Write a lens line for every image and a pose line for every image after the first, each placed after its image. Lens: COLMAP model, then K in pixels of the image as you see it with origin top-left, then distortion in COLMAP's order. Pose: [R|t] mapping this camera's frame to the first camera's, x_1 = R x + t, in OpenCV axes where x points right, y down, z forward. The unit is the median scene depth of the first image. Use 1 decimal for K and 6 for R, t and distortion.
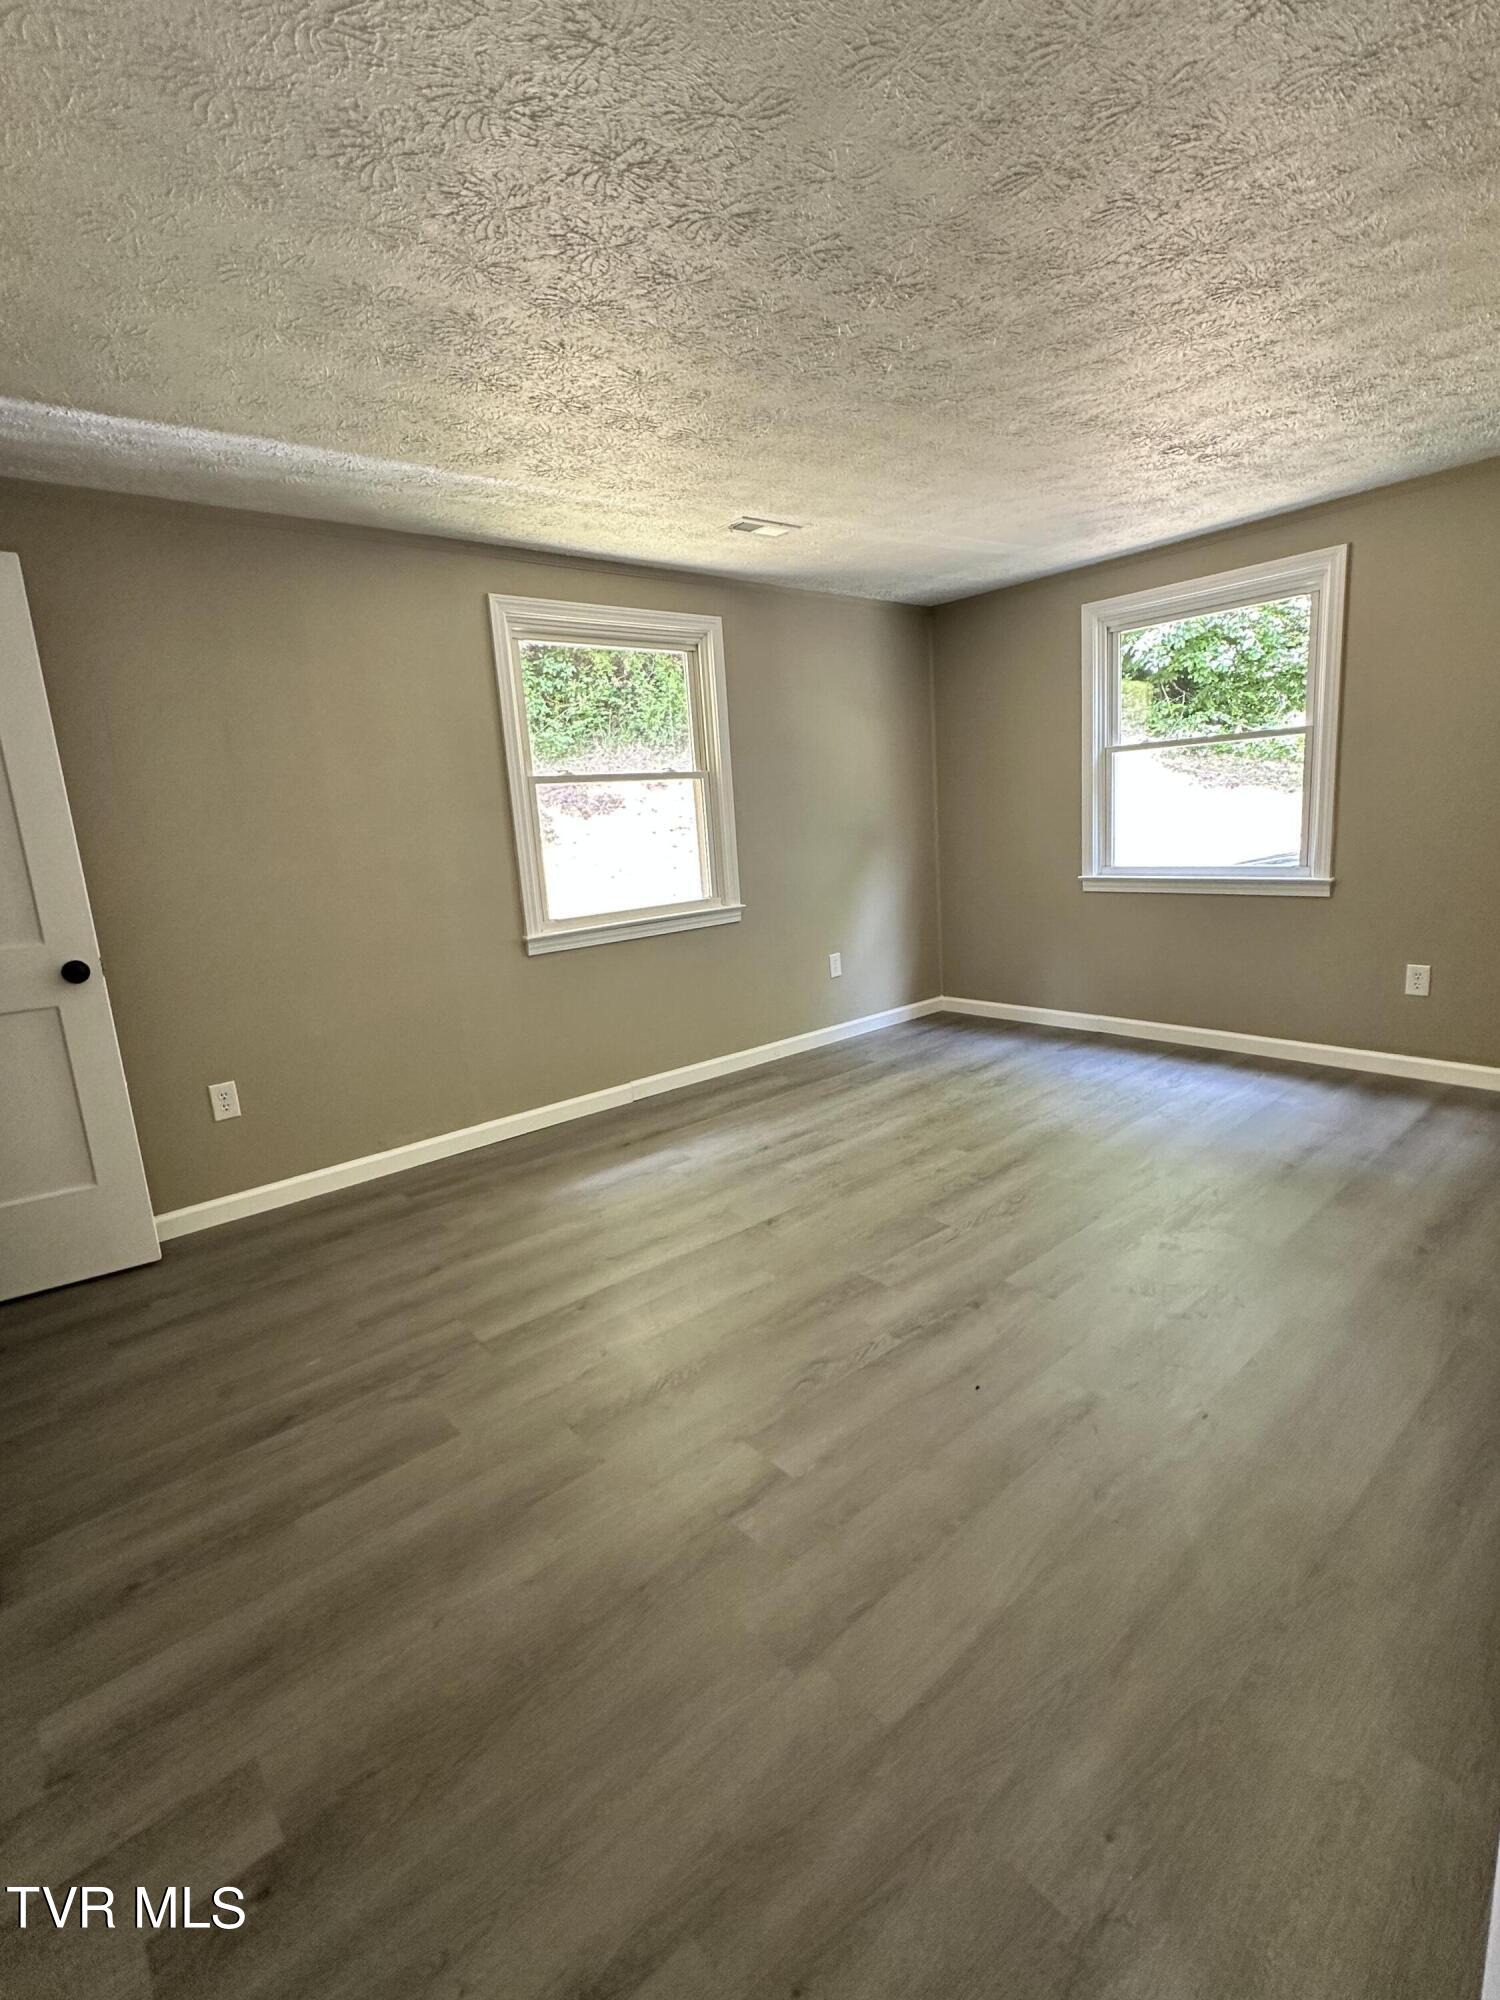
lens RADIAL K [[925.0, 0, 750.0], [0, 925.0, 1000.0], [0, 0, 1]] dist [-0.002985, 0.000699]
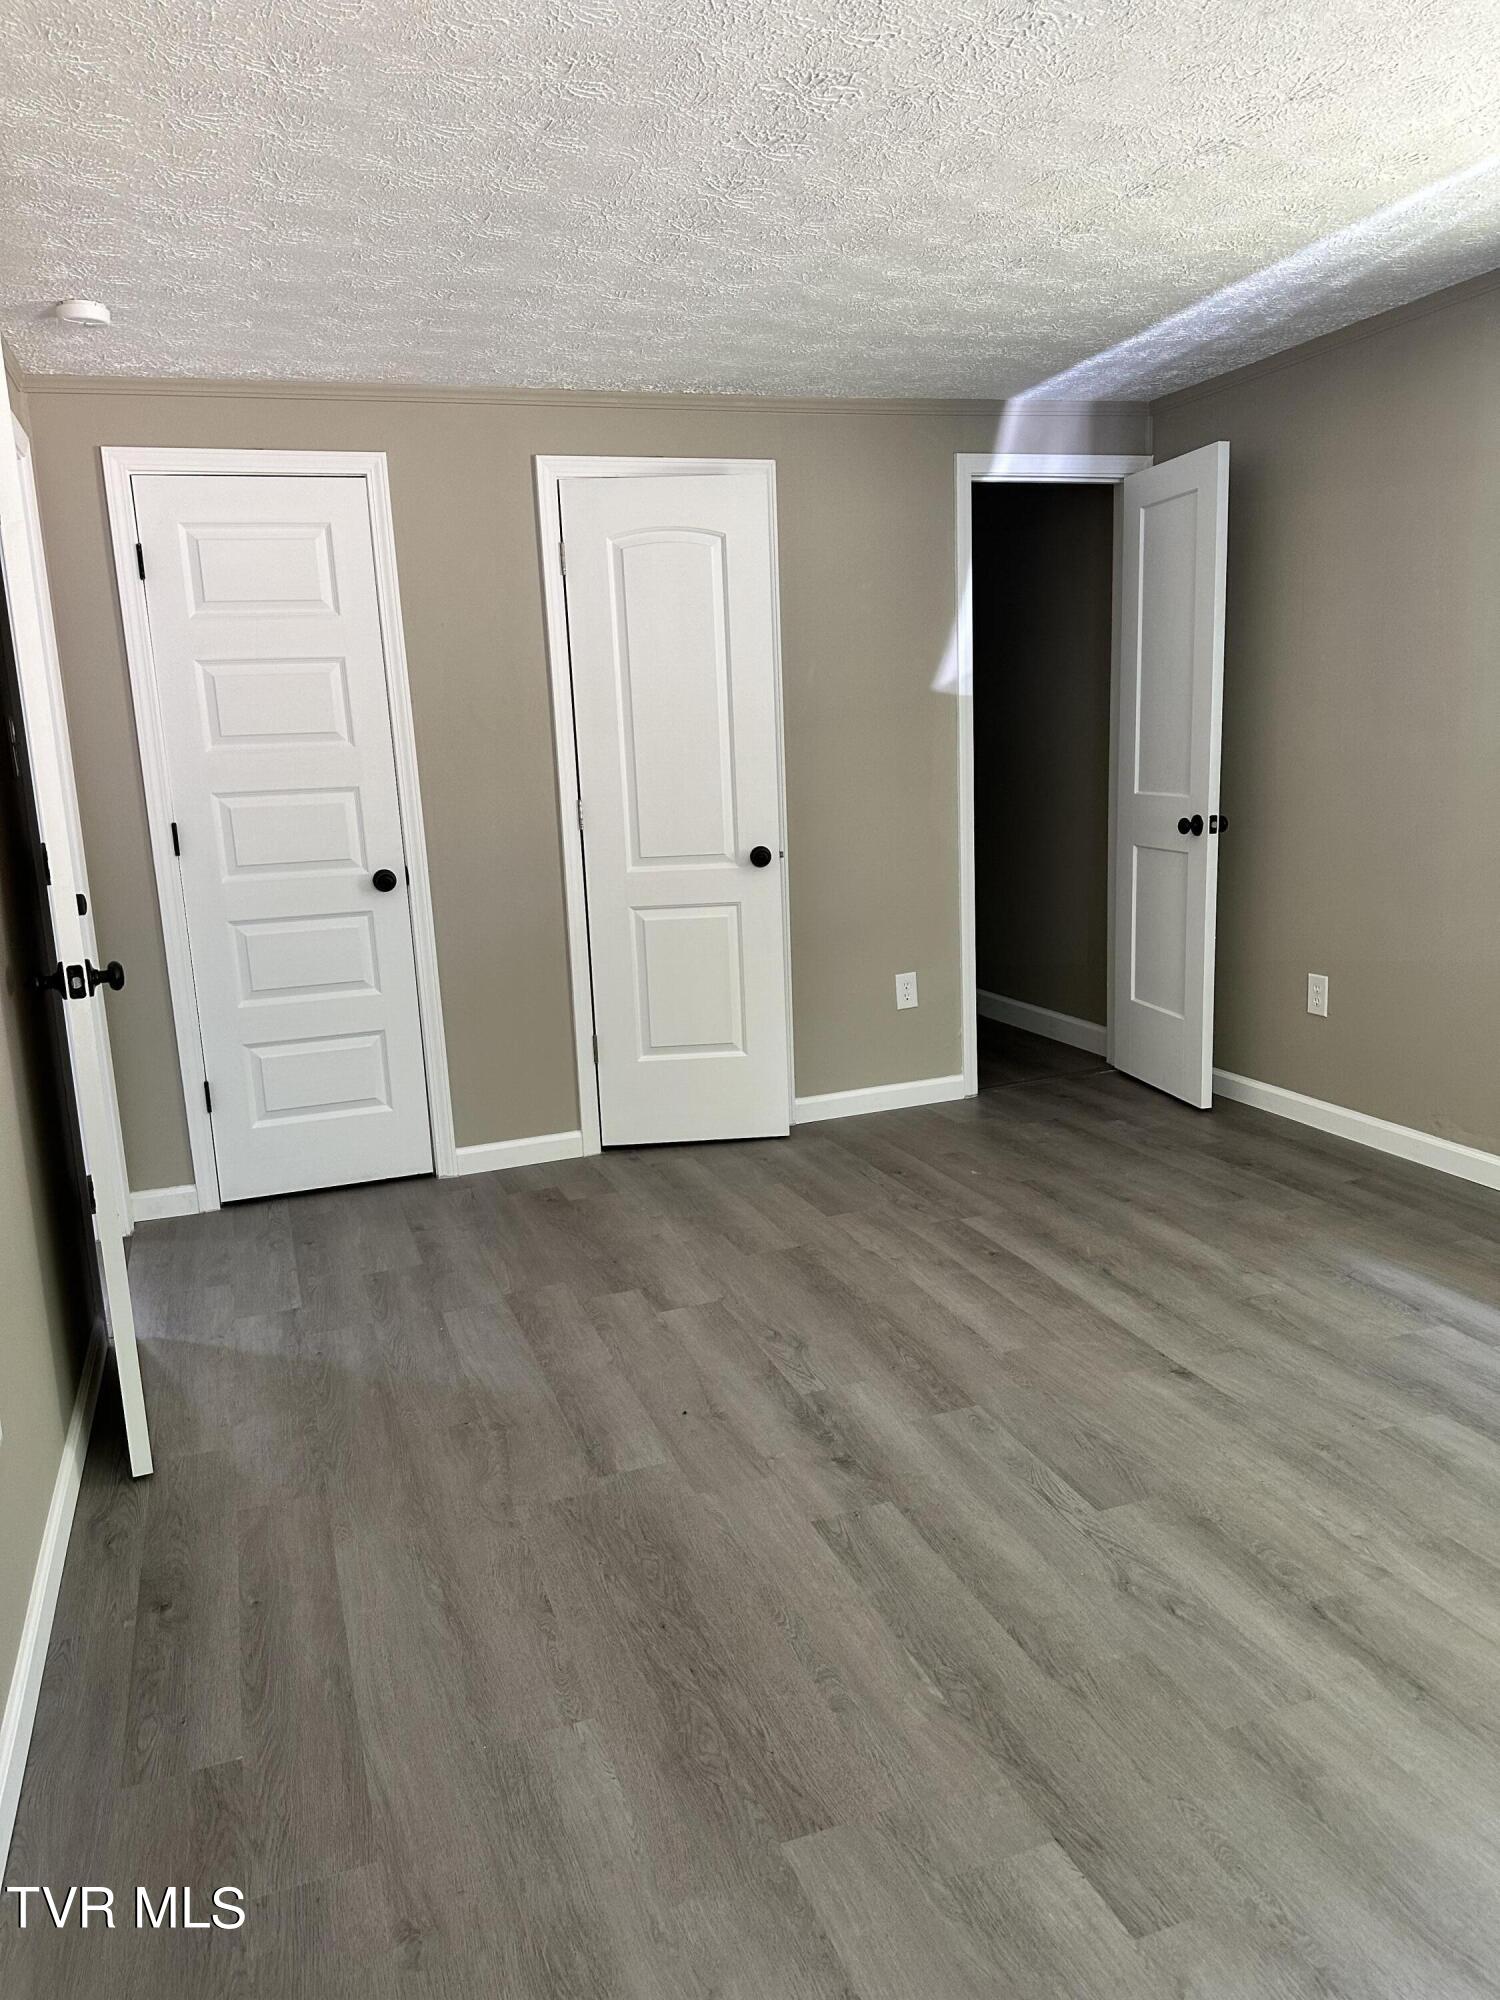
lens RADIAL K [[1387.9, 0, 762.4], [0, 1387.9, 1020.9], [0, 0, 1]] dist [0.146988, -0.257289]
pose [[-0.346259, 0.269282, -0.898661, 0.964550], [-0.119058, 0.937560, 0.326811, -0.281836], [0.930553, 0.220154, -0.292579, 0.995347]]
